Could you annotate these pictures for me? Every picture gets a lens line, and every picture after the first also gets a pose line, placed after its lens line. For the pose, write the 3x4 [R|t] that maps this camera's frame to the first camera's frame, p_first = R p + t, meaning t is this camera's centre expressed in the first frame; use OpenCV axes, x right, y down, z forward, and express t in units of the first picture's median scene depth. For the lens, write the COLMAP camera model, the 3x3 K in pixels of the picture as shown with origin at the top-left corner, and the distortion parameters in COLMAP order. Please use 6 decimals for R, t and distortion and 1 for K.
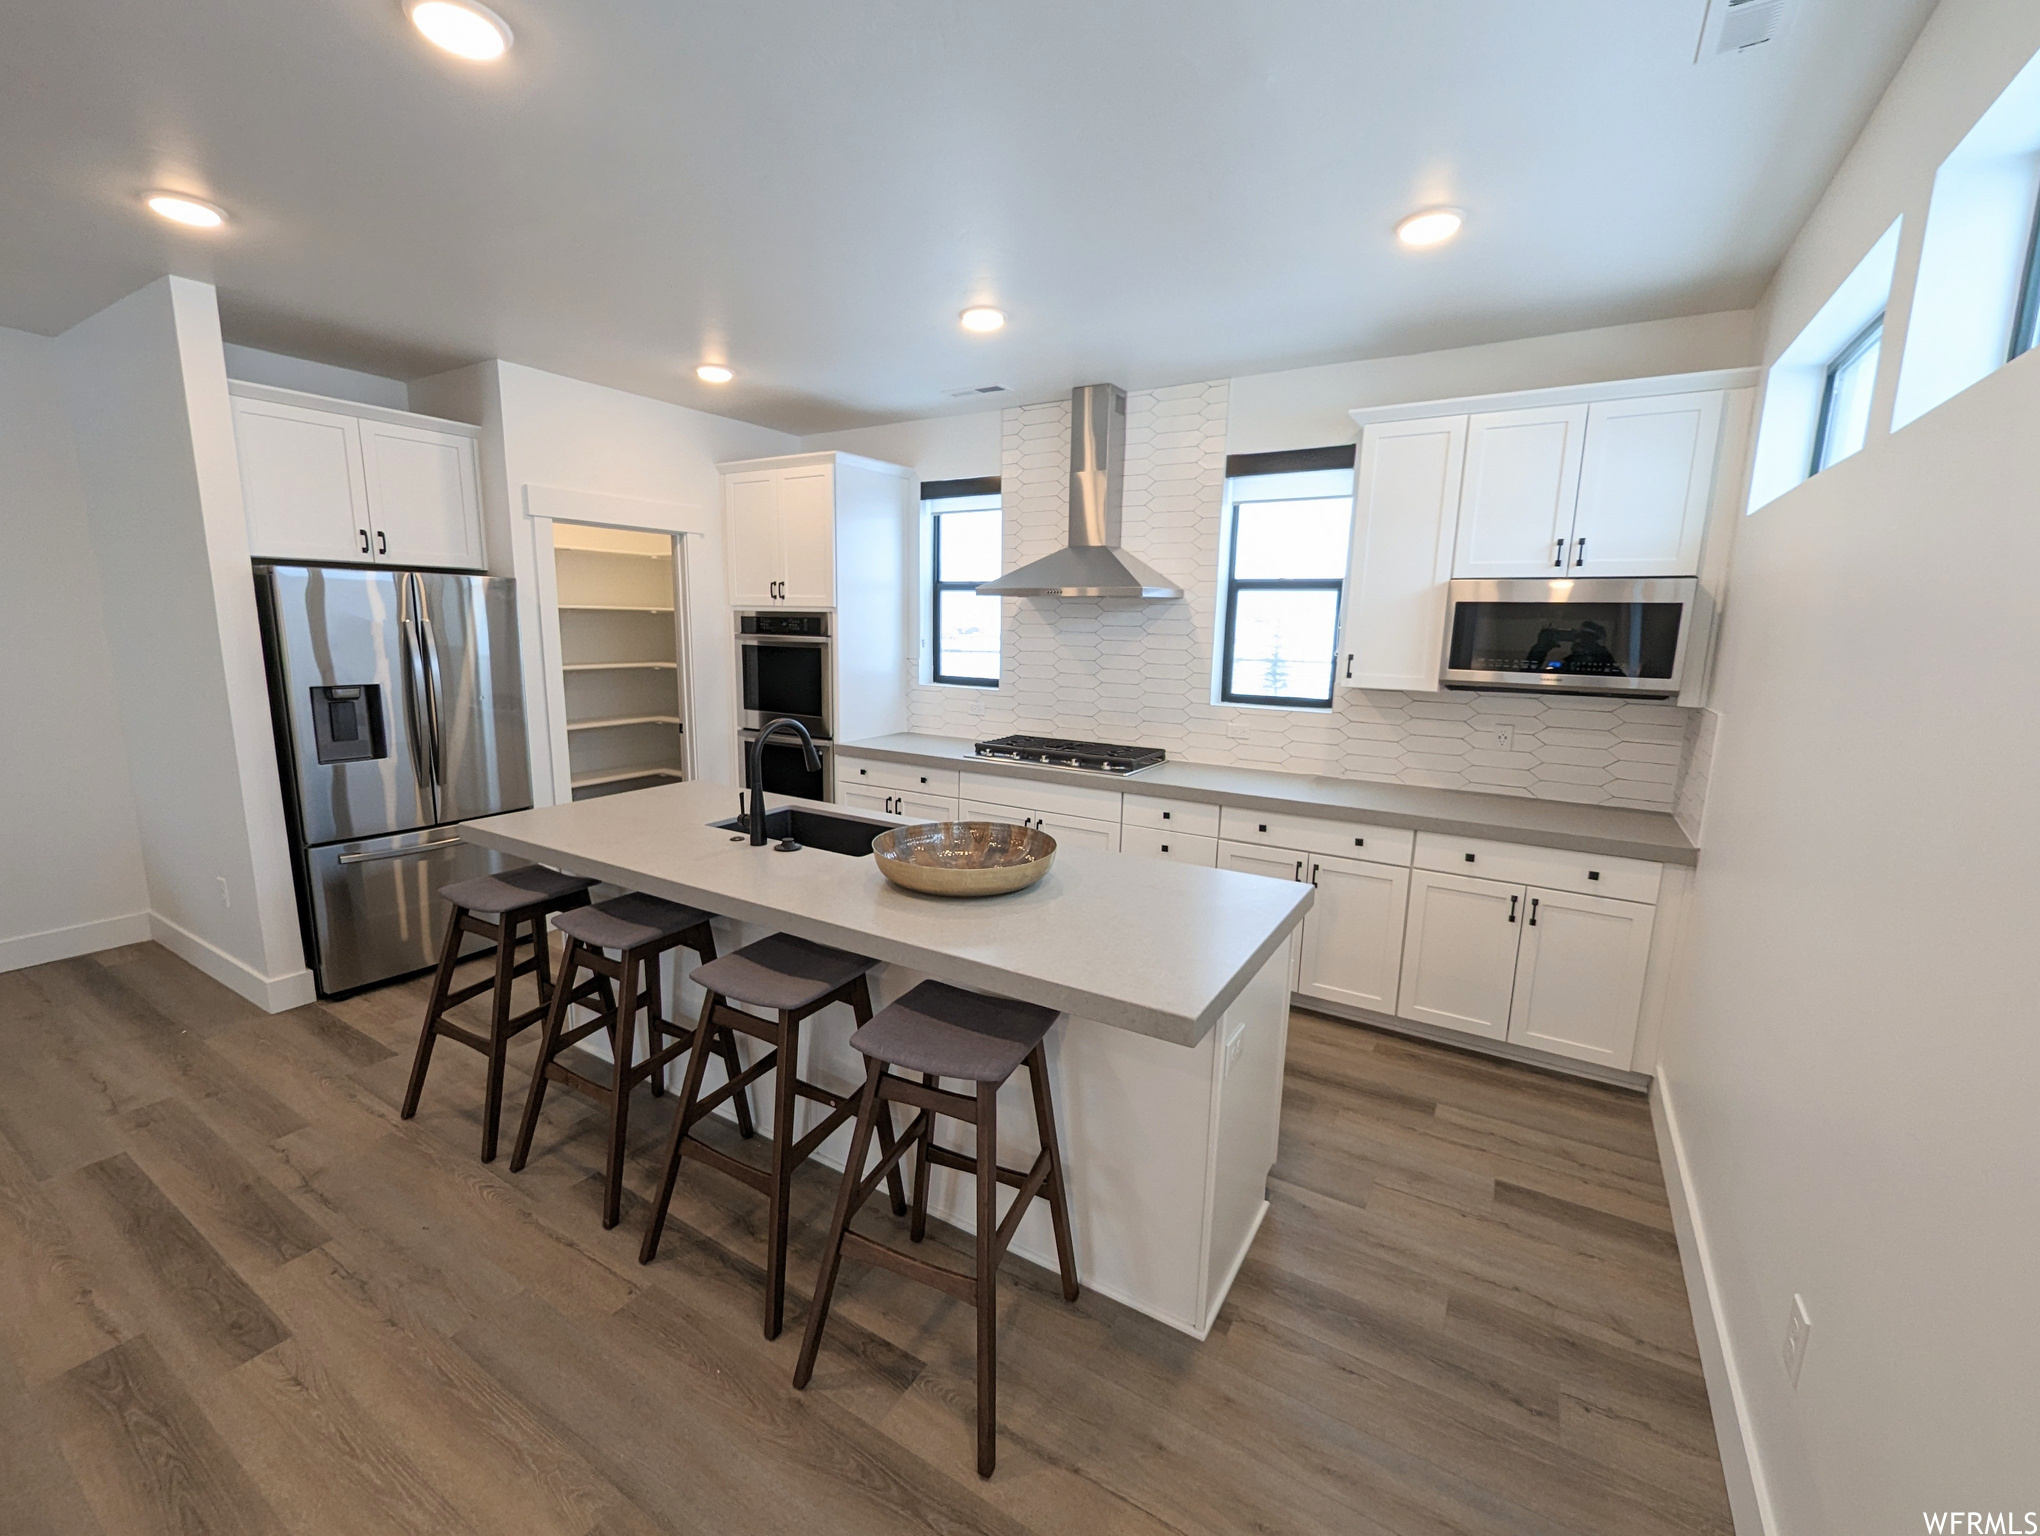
lens RADIAL K [[851.0, 0, 1012.9], [0, 851.0, 772.5], [0, 0, 1]] dist [0.003800, 0.000986]
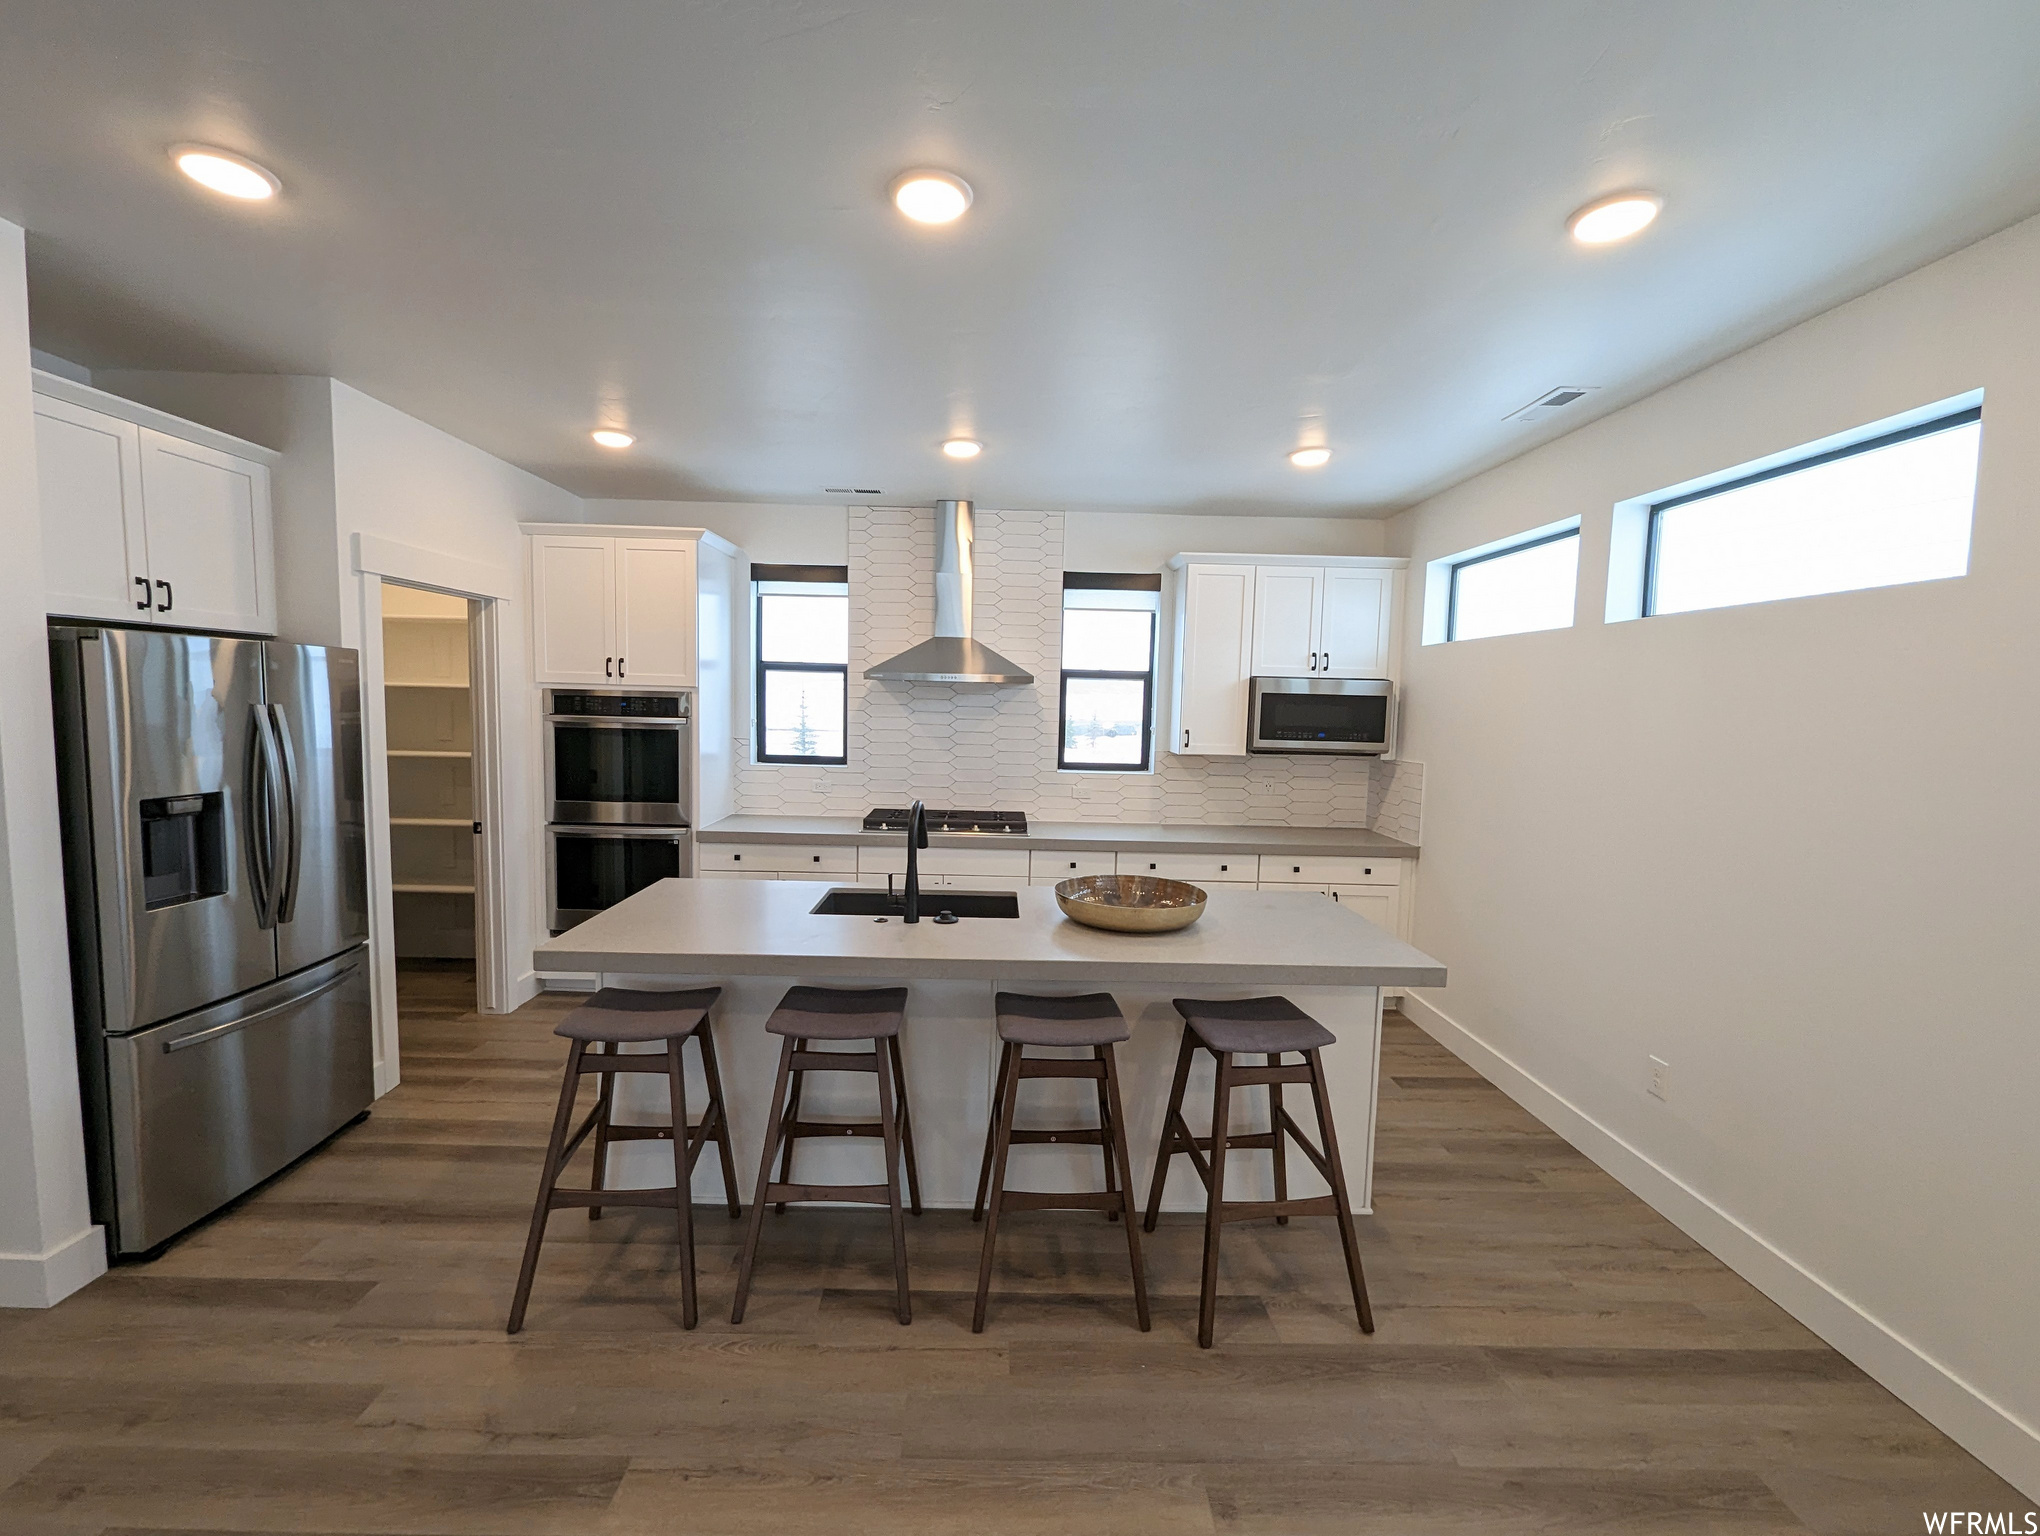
lens RADIAL K [[851.0, 0, 1008.7], [0, 851.0, 768.6], [0, 0, 1]] dist [0.003800, 0.000986]
pose [[0.843170, -0.040260, 0.536138, -0.541833], [0.085250, 0.994588, -0.059384, -0.021671], [-0.530846, 0.095776, 0.842039, 0.027735]]
